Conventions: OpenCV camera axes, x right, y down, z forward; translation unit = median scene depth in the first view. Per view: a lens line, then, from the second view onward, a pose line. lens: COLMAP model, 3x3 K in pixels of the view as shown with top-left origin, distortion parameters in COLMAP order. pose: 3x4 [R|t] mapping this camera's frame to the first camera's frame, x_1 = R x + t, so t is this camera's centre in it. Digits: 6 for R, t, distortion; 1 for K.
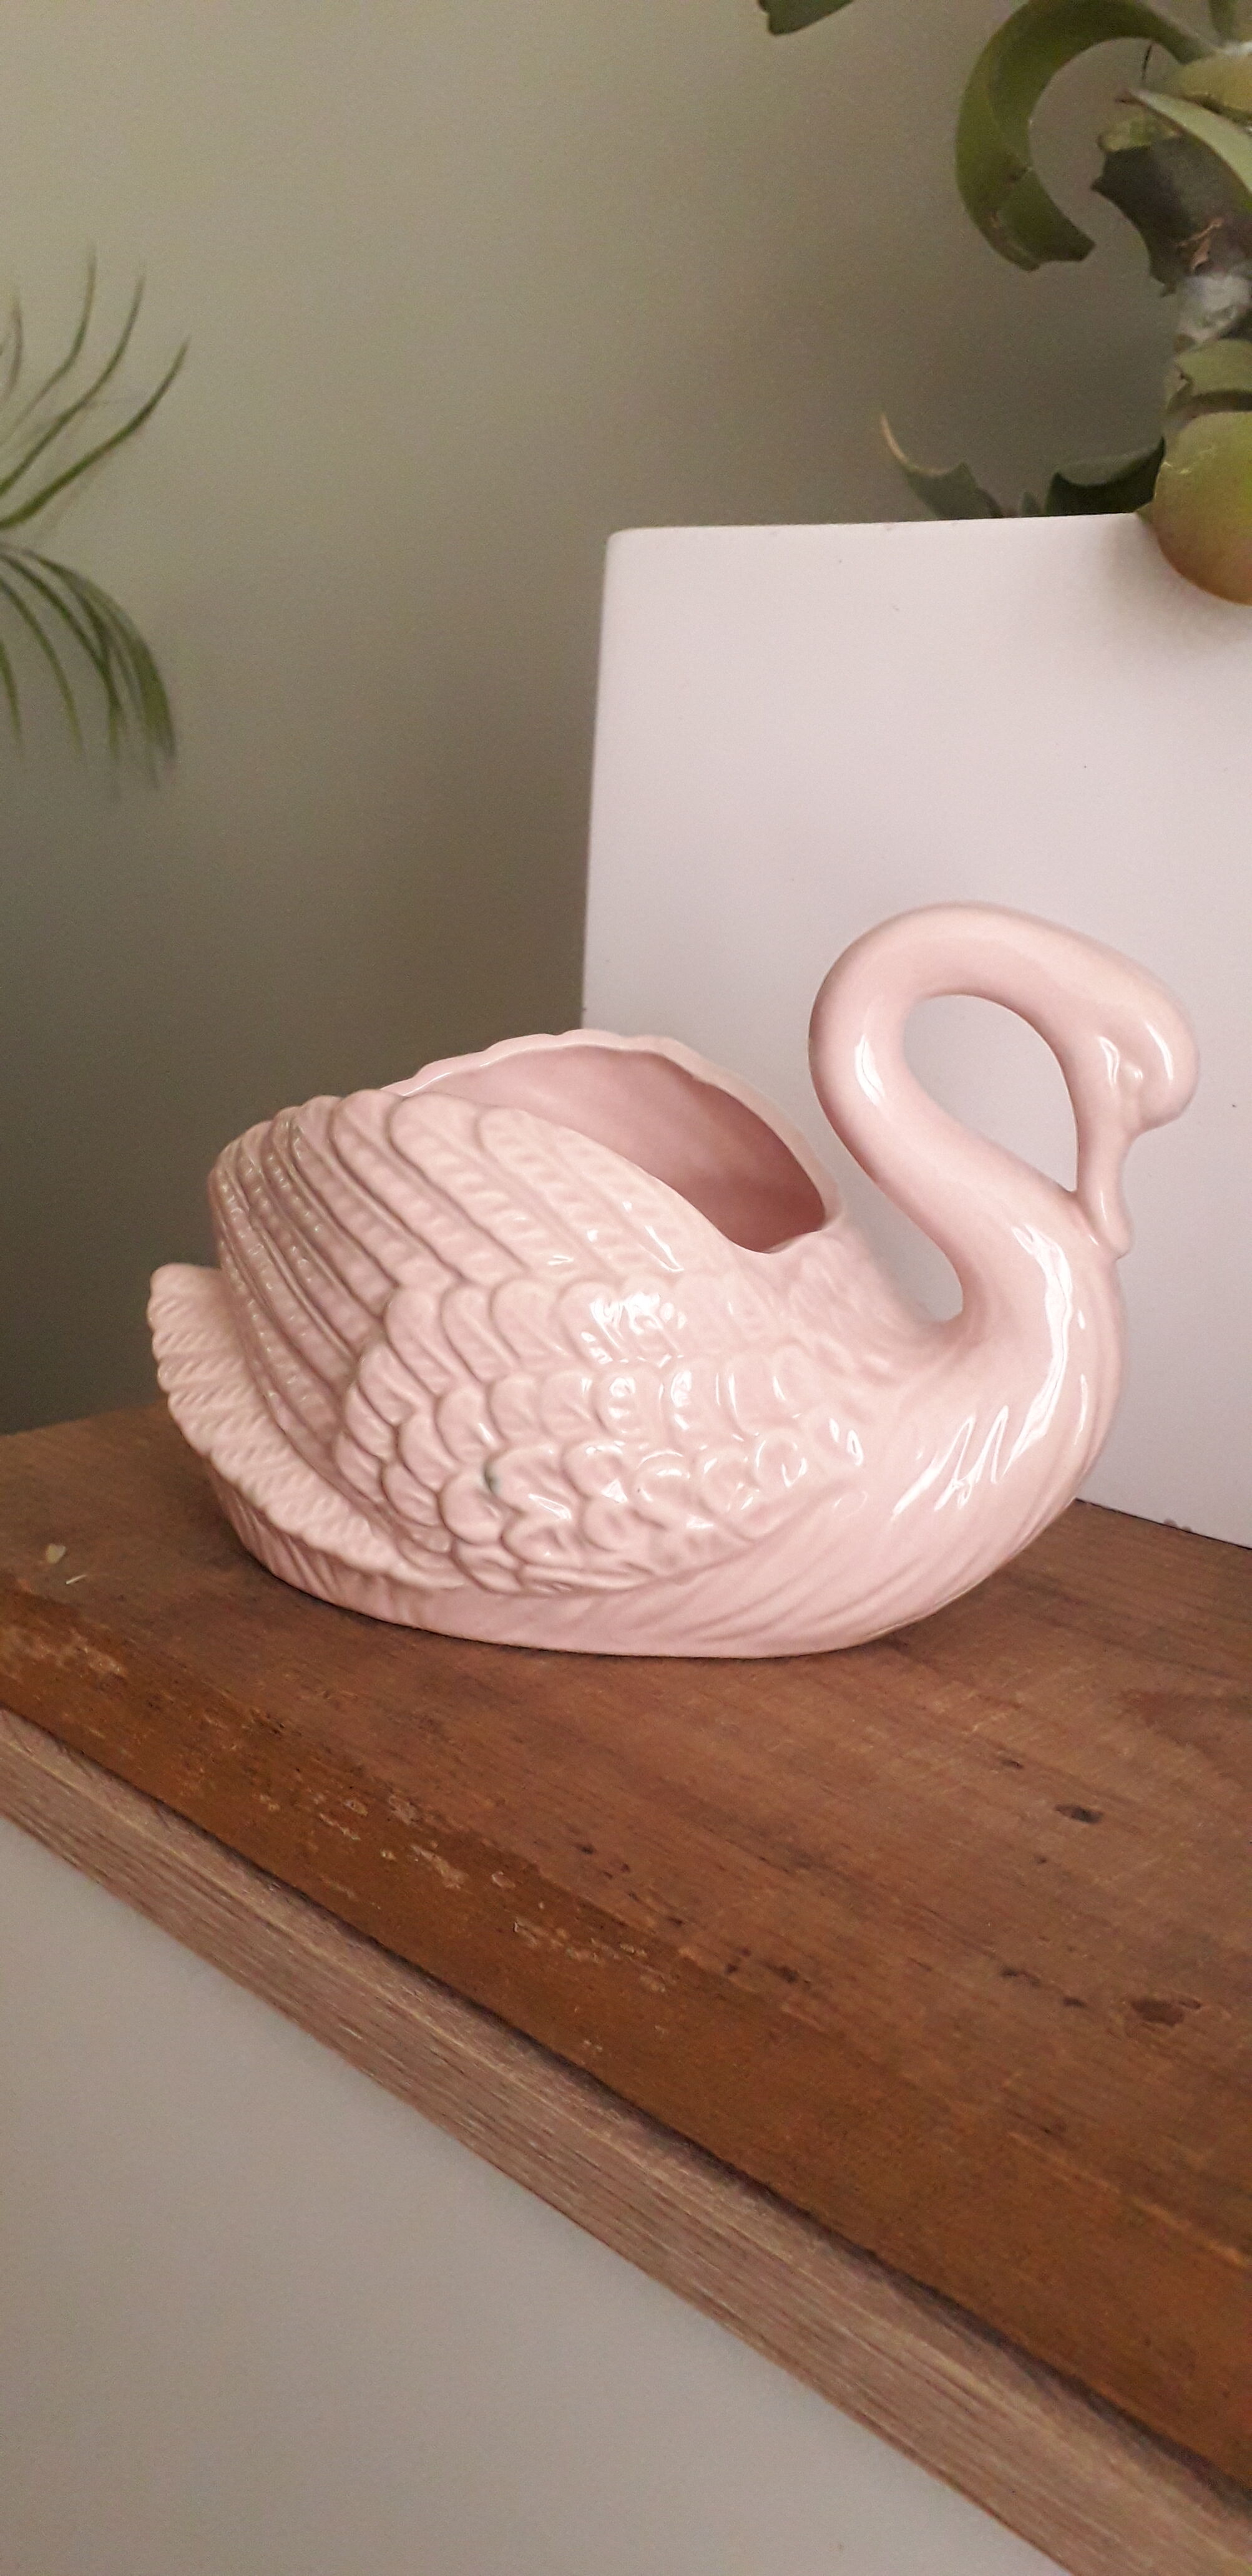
lens RADIAL K [[1931.8, 0, 626.0], [0, 1931.8, 1288.0], [0, 0, 1]] dist [0.006683, -0.002558]
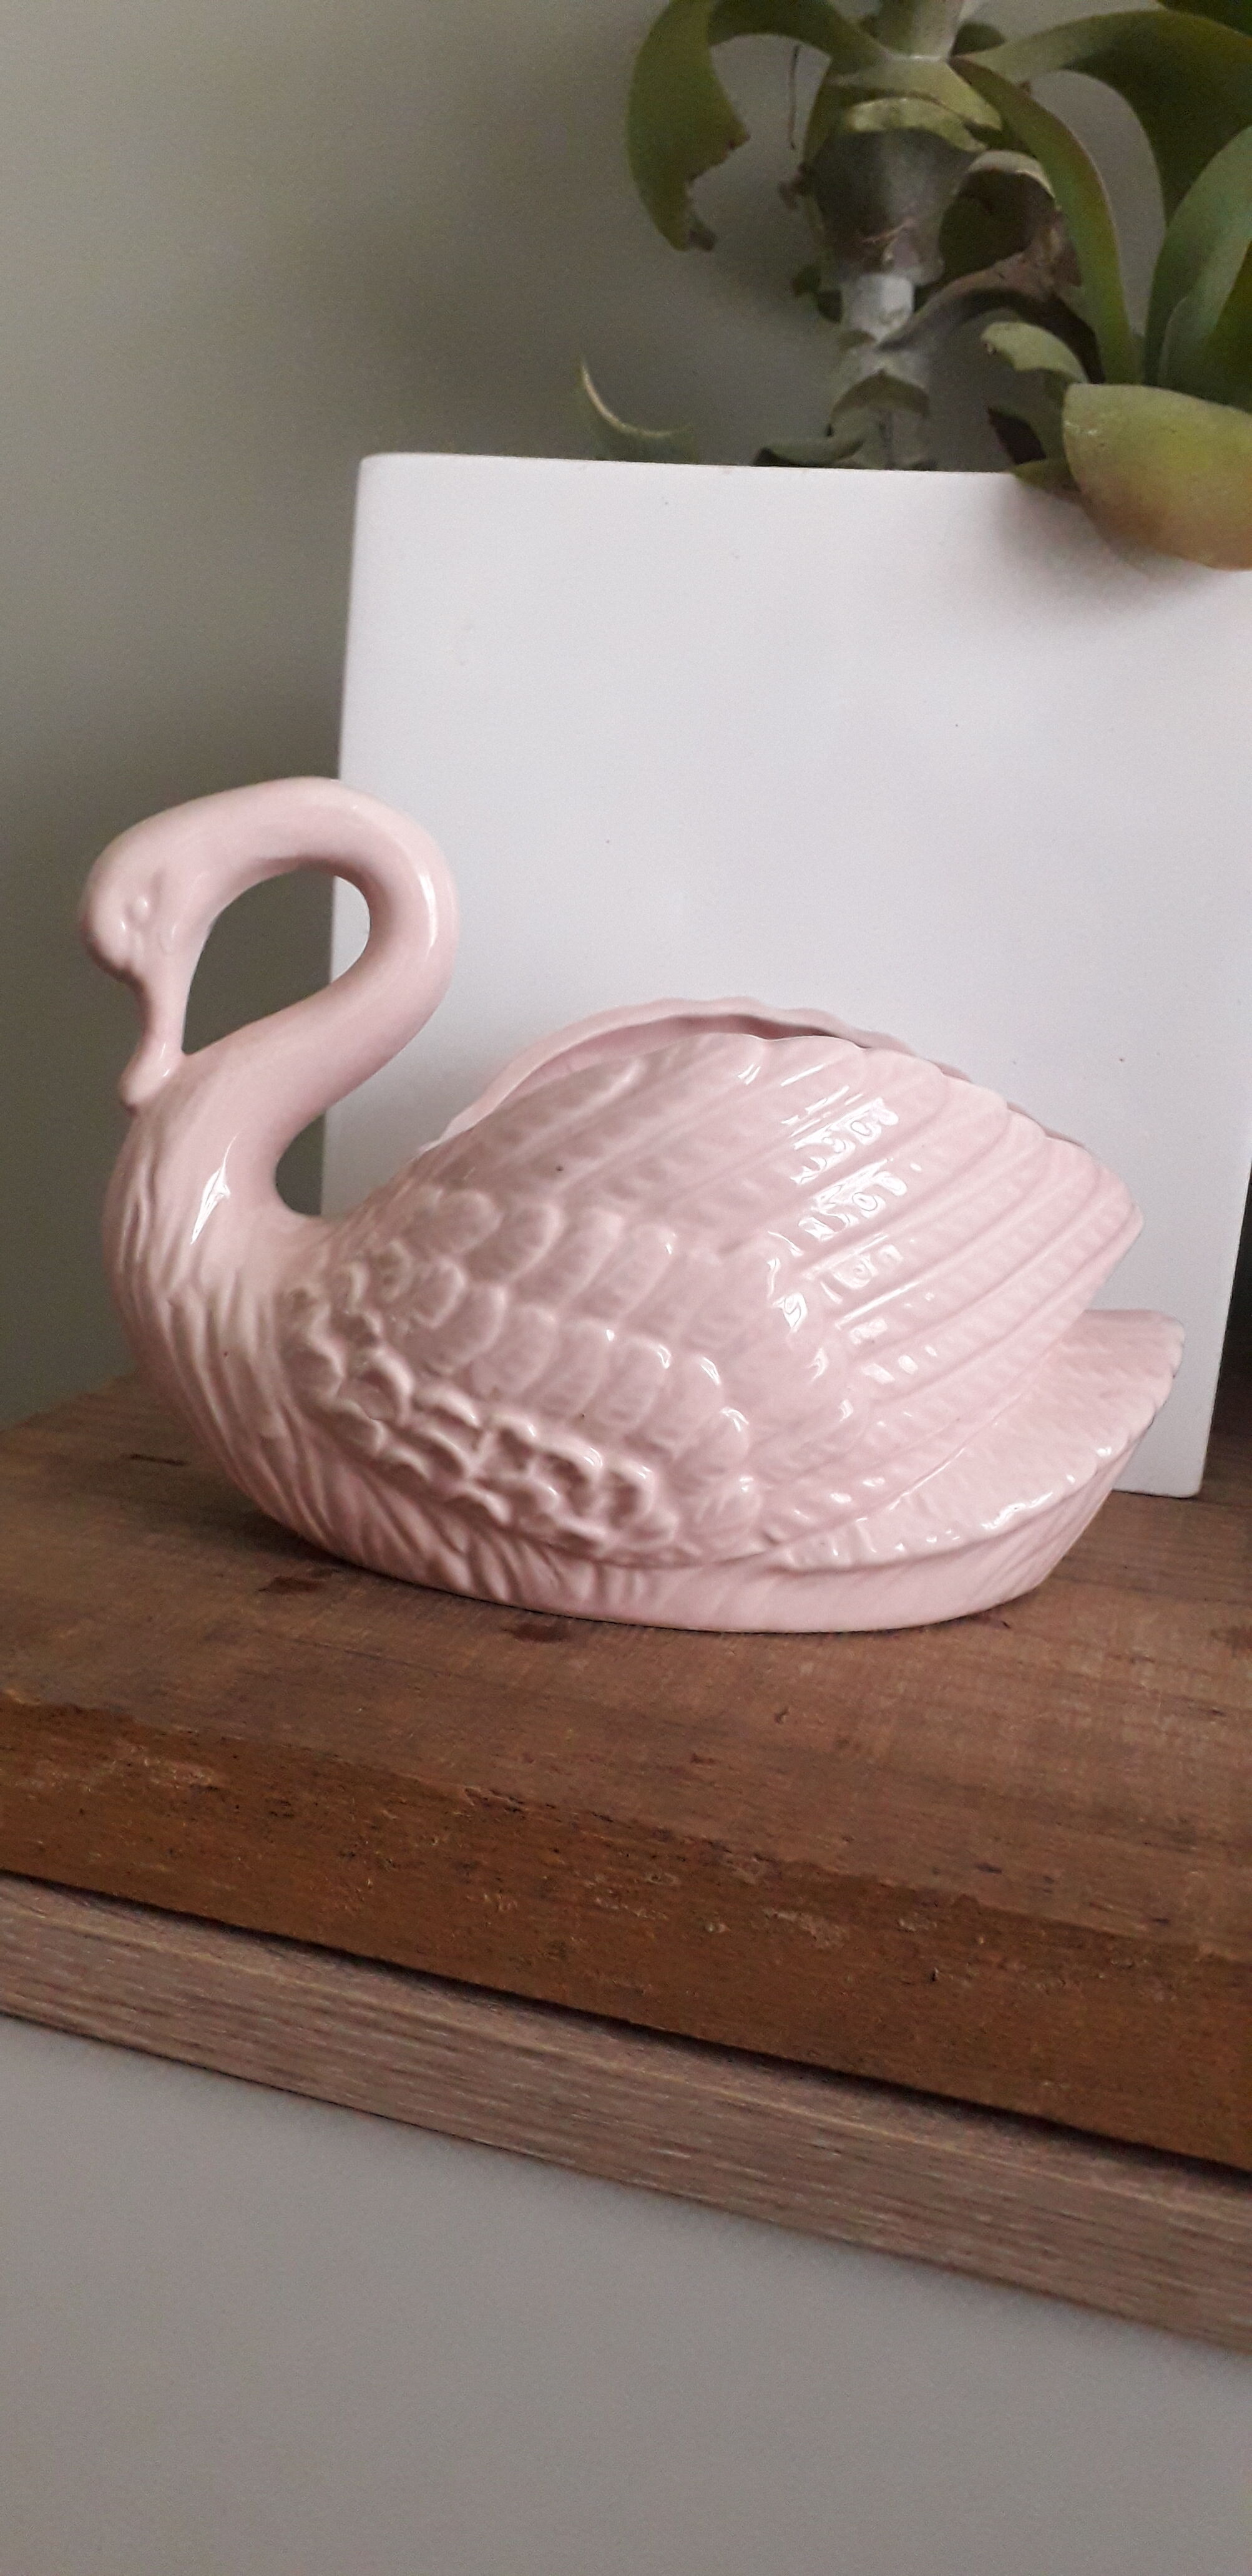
lens RADIAL K [[1931.8, 0, 626.0], [0, 1931.8, 1288.0], [0, 0, 1]] dist [0.006683, -0.002558]
pose [[0.908233, -0.064916, 0.413399, -0.444321], [0.075714, 0.997082, -0.009771, 0.020600], [-0.411559, 0.040174, 0.910497, 0.221992]]
